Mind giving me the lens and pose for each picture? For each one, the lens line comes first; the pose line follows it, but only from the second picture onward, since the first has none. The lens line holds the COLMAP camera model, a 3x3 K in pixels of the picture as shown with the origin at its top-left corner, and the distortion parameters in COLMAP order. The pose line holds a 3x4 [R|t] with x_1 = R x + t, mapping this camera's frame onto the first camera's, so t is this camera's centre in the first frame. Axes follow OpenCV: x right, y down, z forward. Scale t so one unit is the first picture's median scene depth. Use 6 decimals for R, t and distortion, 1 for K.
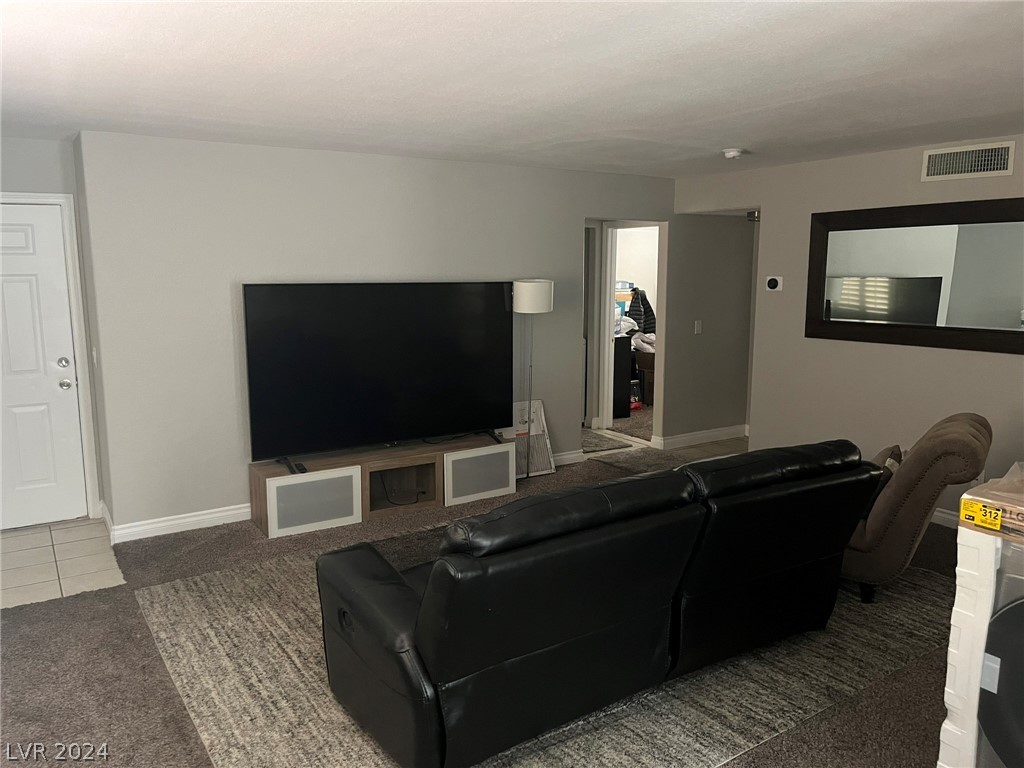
lens RADIAL K [[776.9, 0, 508.5], [0, 776.9, 387.5], [0, 0, 1]] dist [0.019192, -0.009127]
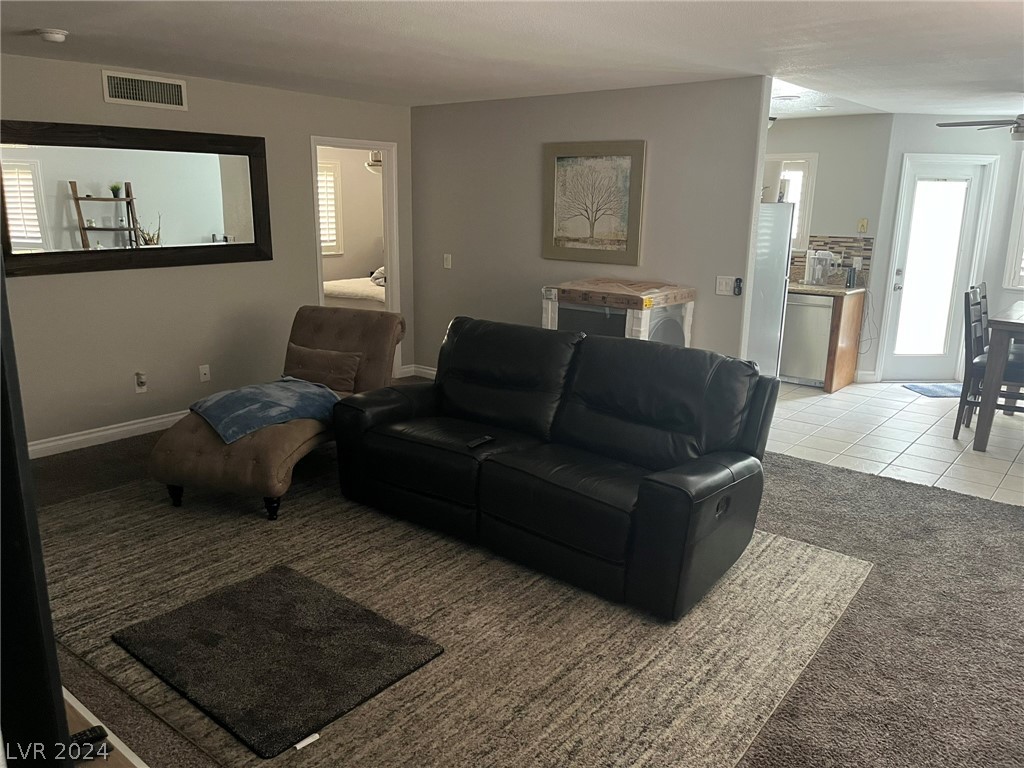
lens RADIAL K [[776.9, 0, 509.1], [0, 776.9, 381.5], [0, 0, 1]] dist [0.019192, -0.009127]
pose [[-0.307973, -0.225785, 0.924215, -0.637290], [0.142253, 0.949583, 0.279385, -0.134223], [-0.940700, 0.217515, -0.260327, 0.872738]]
